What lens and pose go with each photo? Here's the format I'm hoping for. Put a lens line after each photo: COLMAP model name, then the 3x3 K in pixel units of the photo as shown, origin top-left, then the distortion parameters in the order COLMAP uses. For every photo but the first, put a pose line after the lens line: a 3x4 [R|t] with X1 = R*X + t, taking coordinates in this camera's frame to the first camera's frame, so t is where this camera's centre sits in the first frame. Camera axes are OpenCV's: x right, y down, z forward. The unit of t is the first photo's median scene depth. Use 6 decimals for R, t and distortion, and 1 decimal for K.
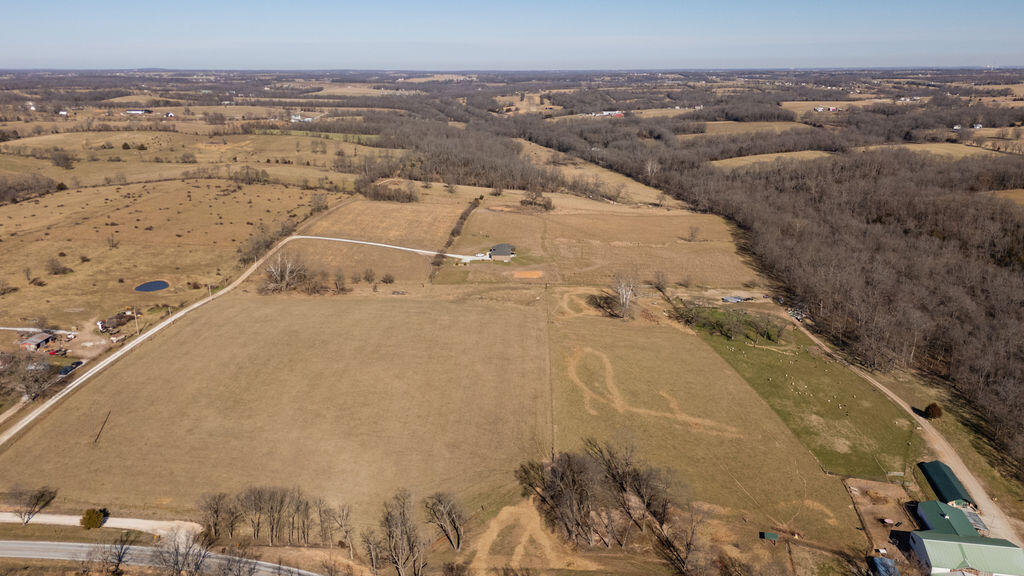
lens RADIAL K [[750.6, 0, 512.7], [0, 750.6, 282.6], [0, 0, 1]] dist [0.077425, -0.067910]
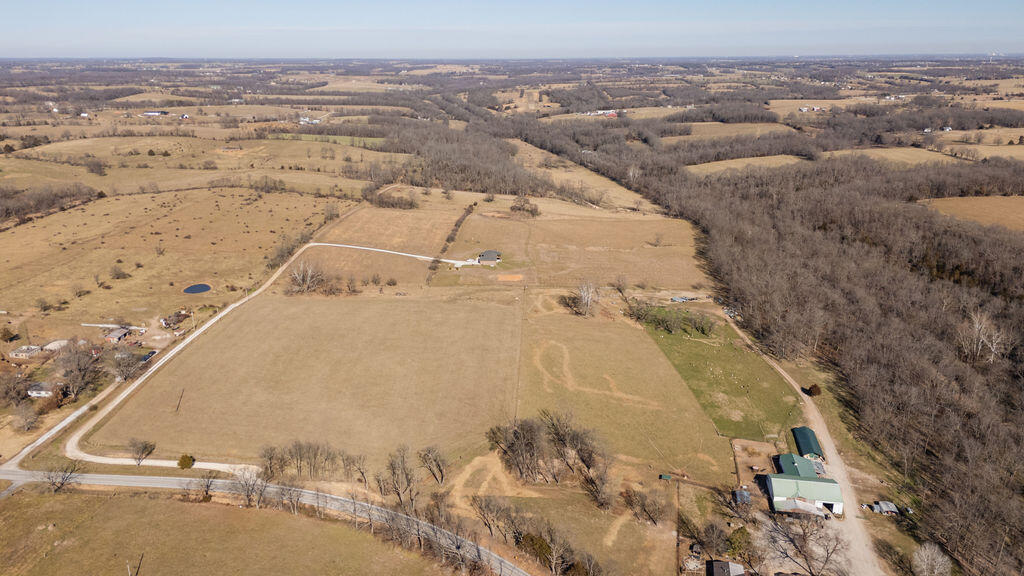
lens RADIAL K [[750.6, 0, 512.4], [0, 750.6, 285.3], [0, 0, 1]] dist [0.077425, -0.067910]
pose [[0.999985, 0.000625, -0.005386, 0.031417], [-0.000521, 0.999813, 0.019308, -0.022359], [0.005398, -0.019305, 0.999799, -0.188671]]
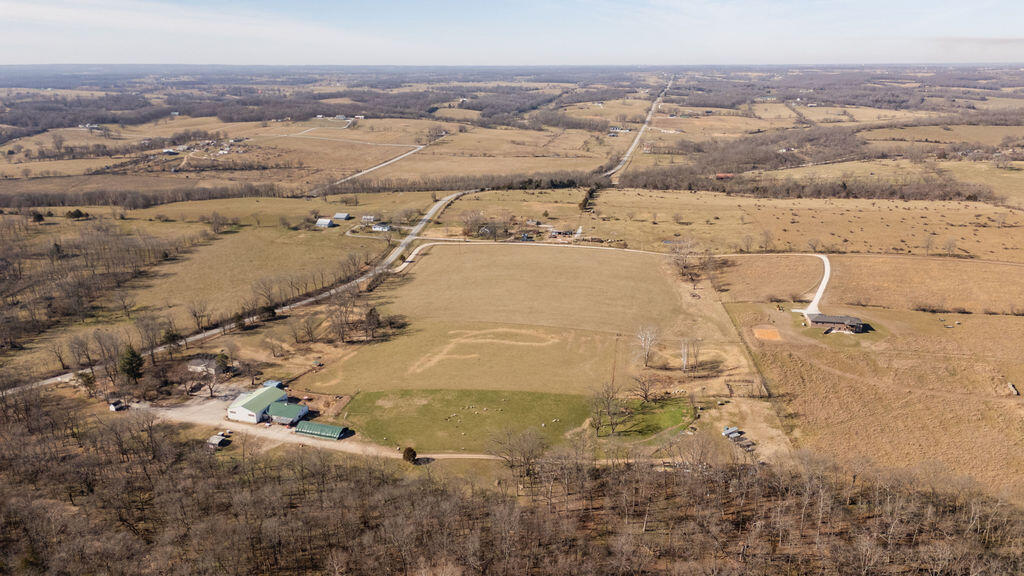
lens RADIAL K [[750.6, 0, 512.9], [0, 750.6, 286.6], [0, 0, 1]] dist [0.077425, -0.067910]
pose [[-0.176350, 0.282557, -0.942901, 0.995885], [-0.266628, 0.908390, 0.322082, -0.298012], [0.947529, 0.308203, -0.084857, 0.777351]]
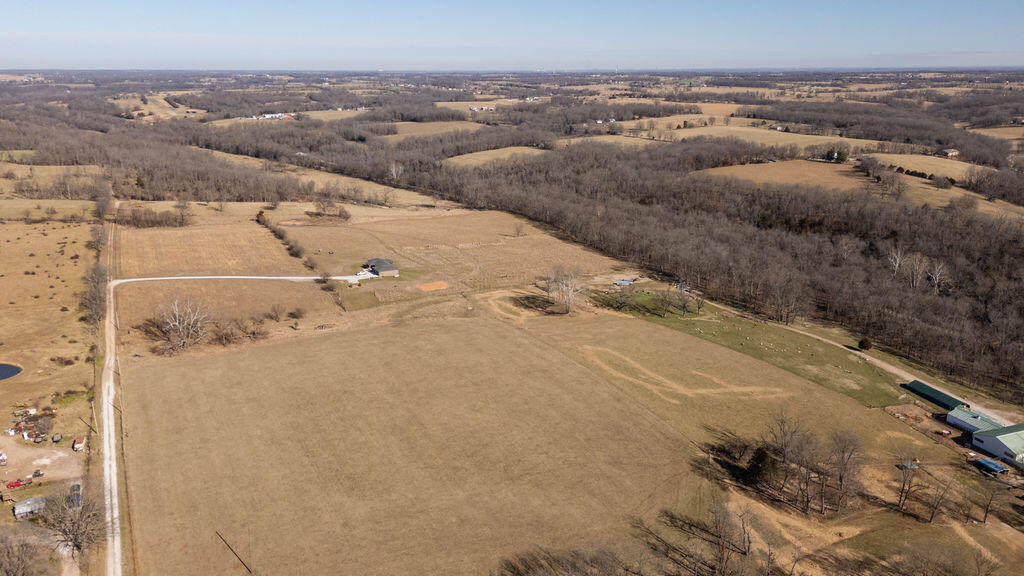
lens RADIAL K [[750.6, 0, 513.6], [0, 750.6, 288.9], [0, 0, 1]] dist [0.077425, -0.067910]
pose [[0.870102, -0.138591, 0.472985, -0.349810], [0.135774, 0.989920, 0.040291, -0.033239], [-0.473801, 0.029161, 0.880149, 0.119483]]
